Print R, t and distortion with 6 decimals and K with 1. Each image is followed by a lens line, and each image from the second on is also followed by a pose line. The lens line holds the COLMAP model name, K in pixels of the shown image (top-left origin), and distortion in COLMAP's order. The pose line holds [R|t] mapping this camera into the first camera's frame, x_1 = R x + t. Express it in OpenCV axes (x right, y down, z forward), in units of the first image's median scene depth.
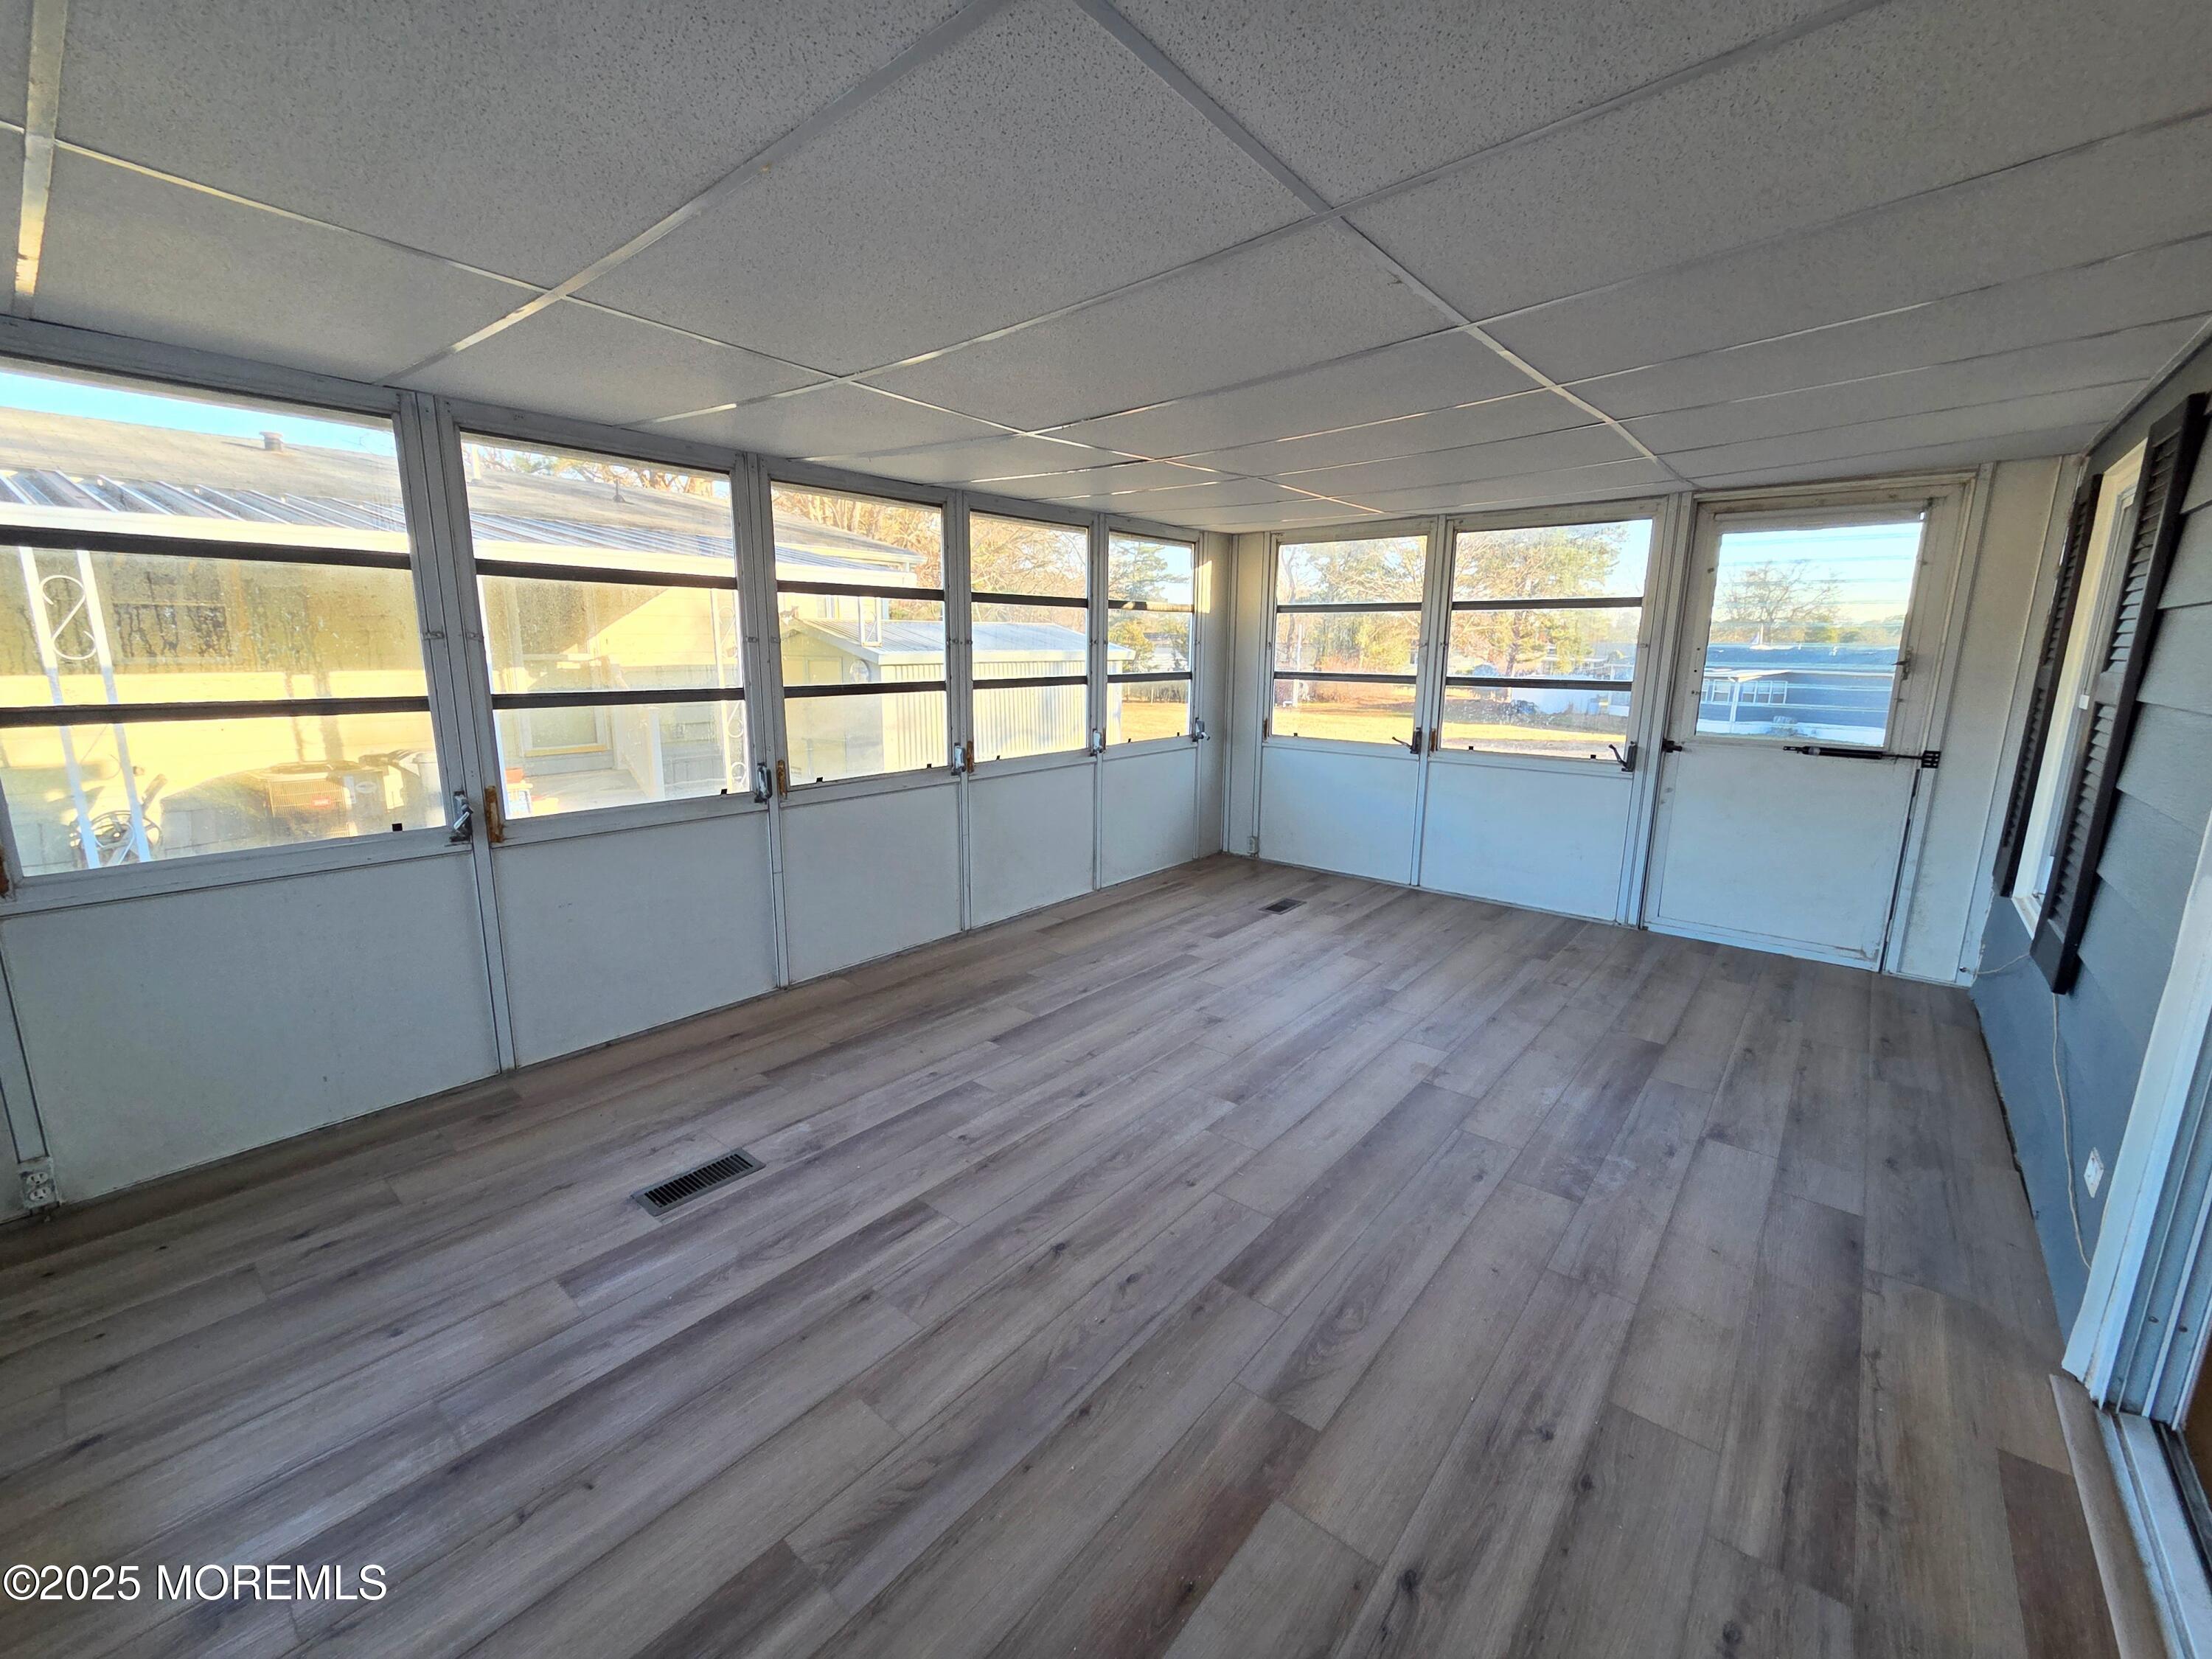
lens RADIAL K [[911.7, 0, 1099.7], [0, 911.7, 816.3], [0, 0, 1]] dist [0.002550, -0.000586]
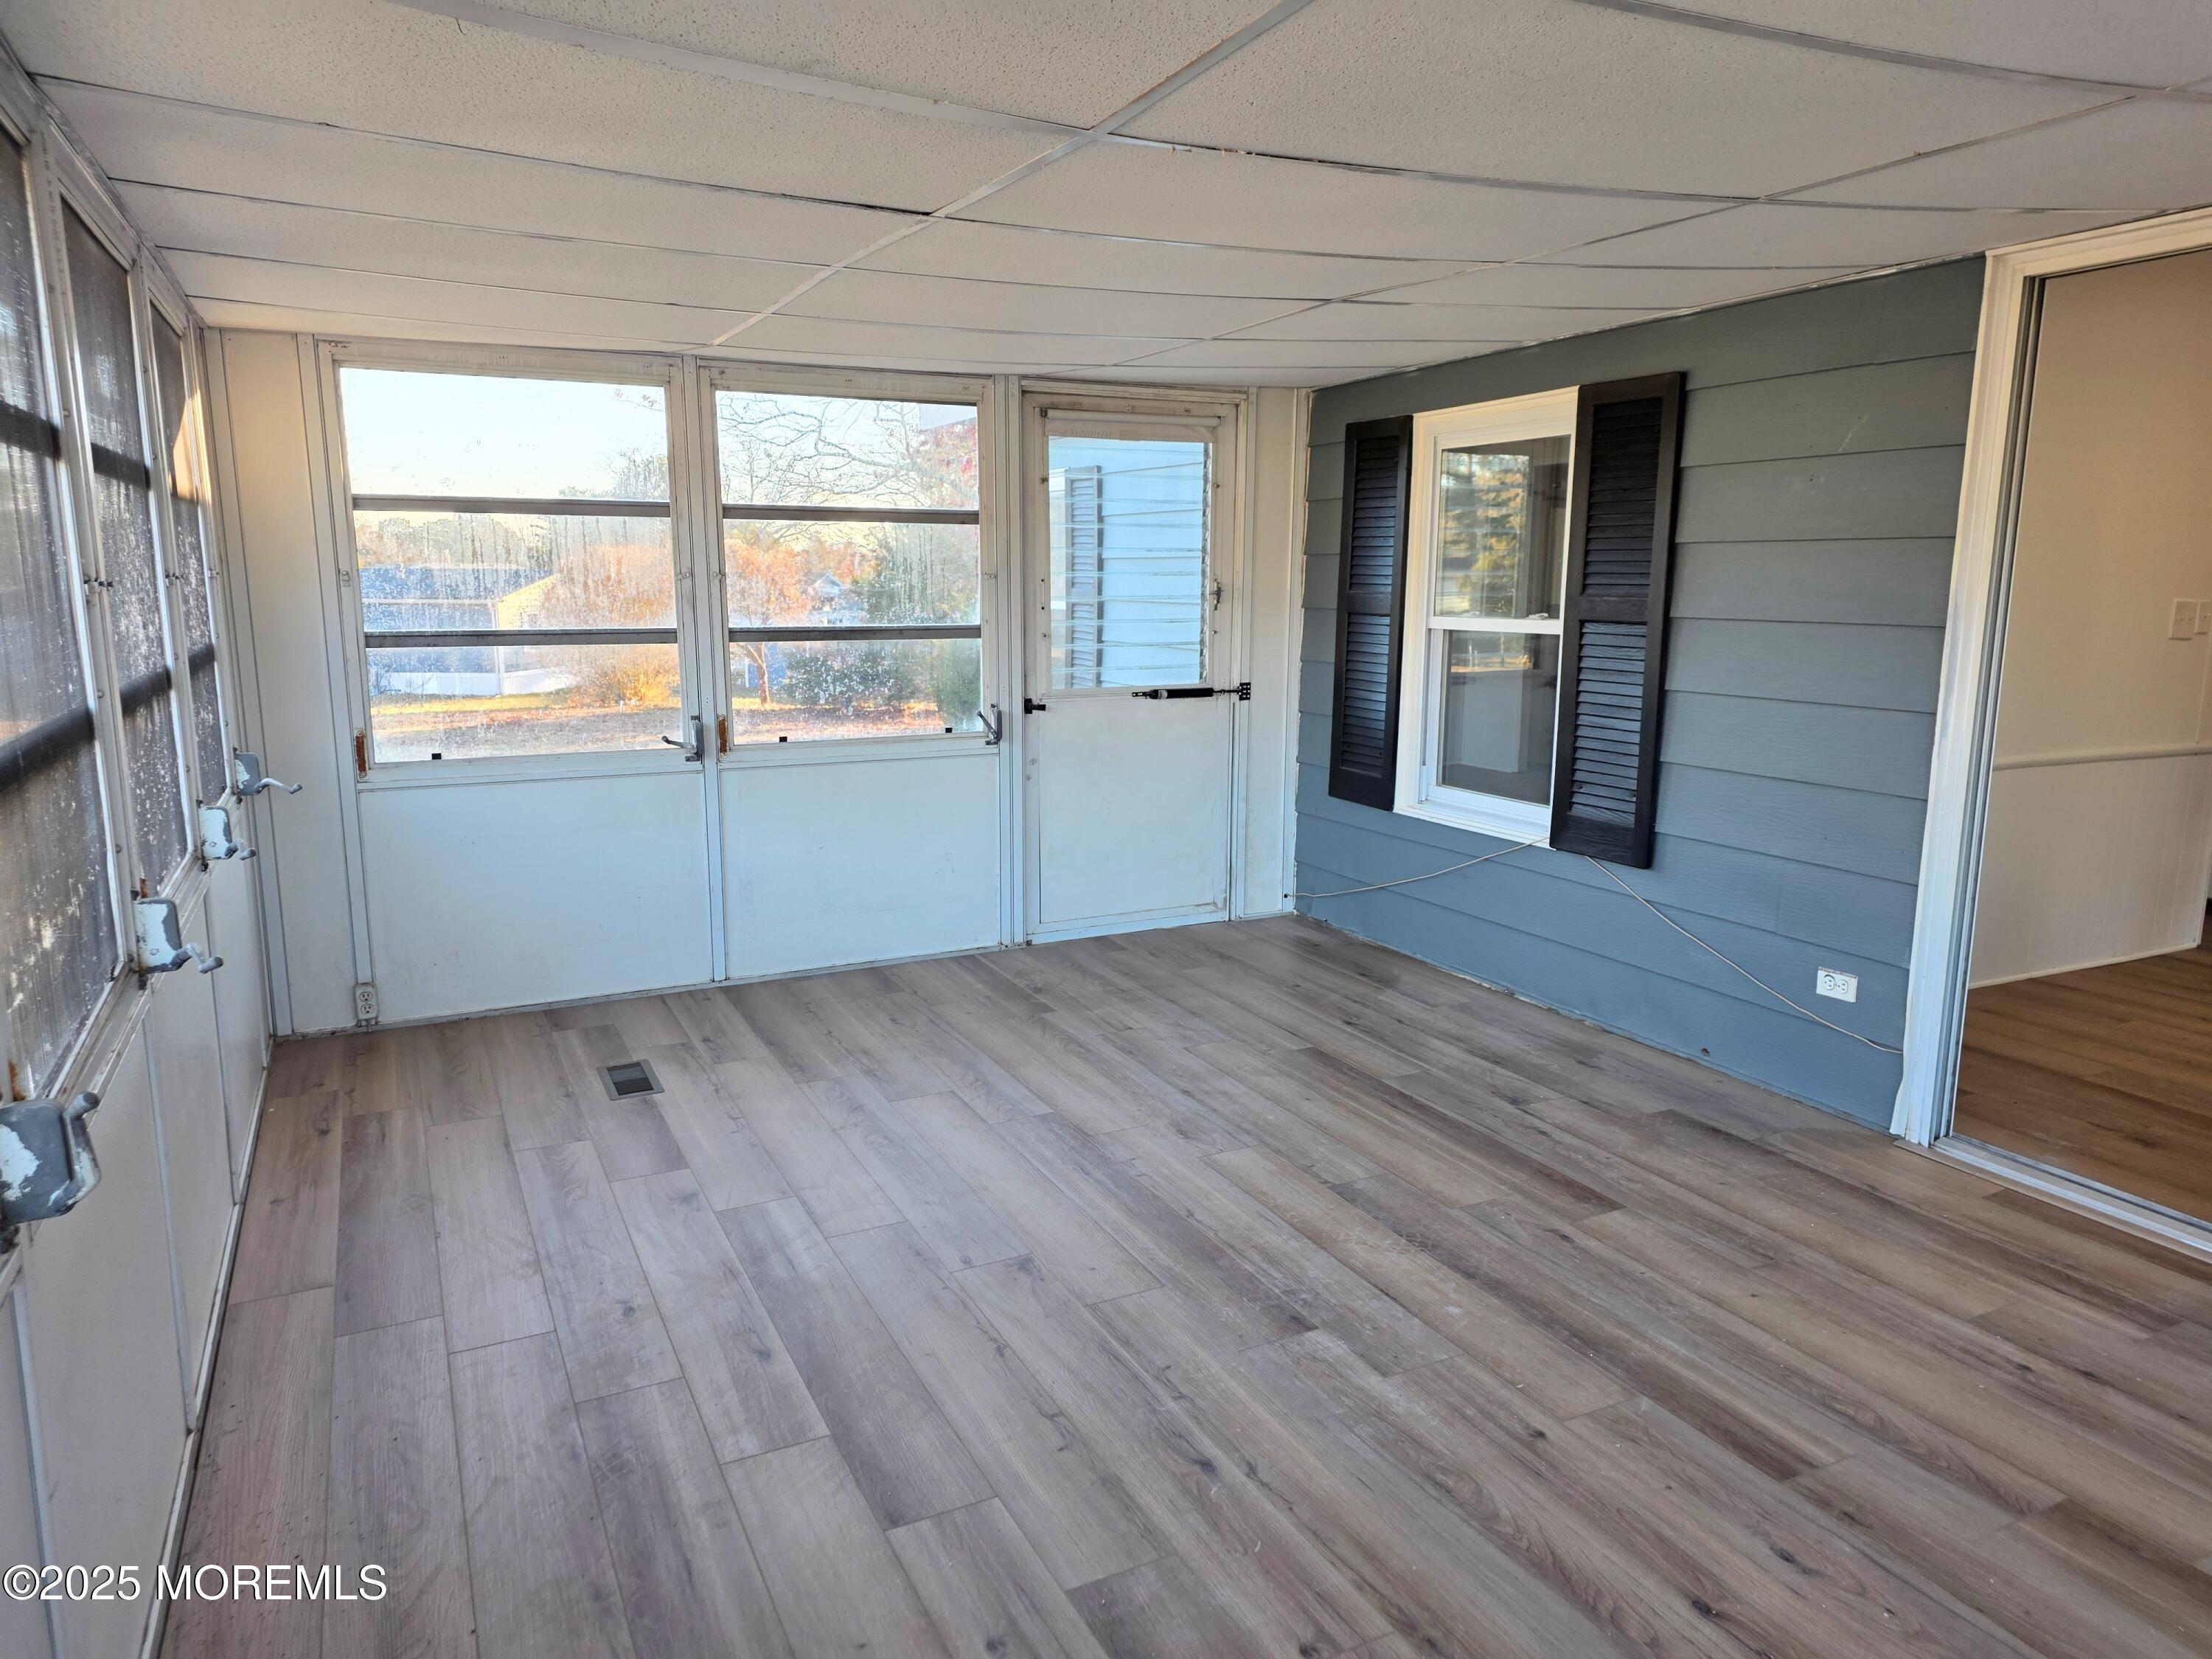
lens RADIAL K [[1447.7, 0, 1119.0], [0, 1447.7, 827.0], [0, 0, 1]] dist [0.116609, -0.116022]
pose [[0.390889, -0.170272, 0.904551, -0.515247], [0.174615, 0.978612, 0.108756, -0.103379], [-0.903723, 0.115437, 0.412261, 0.464375]]
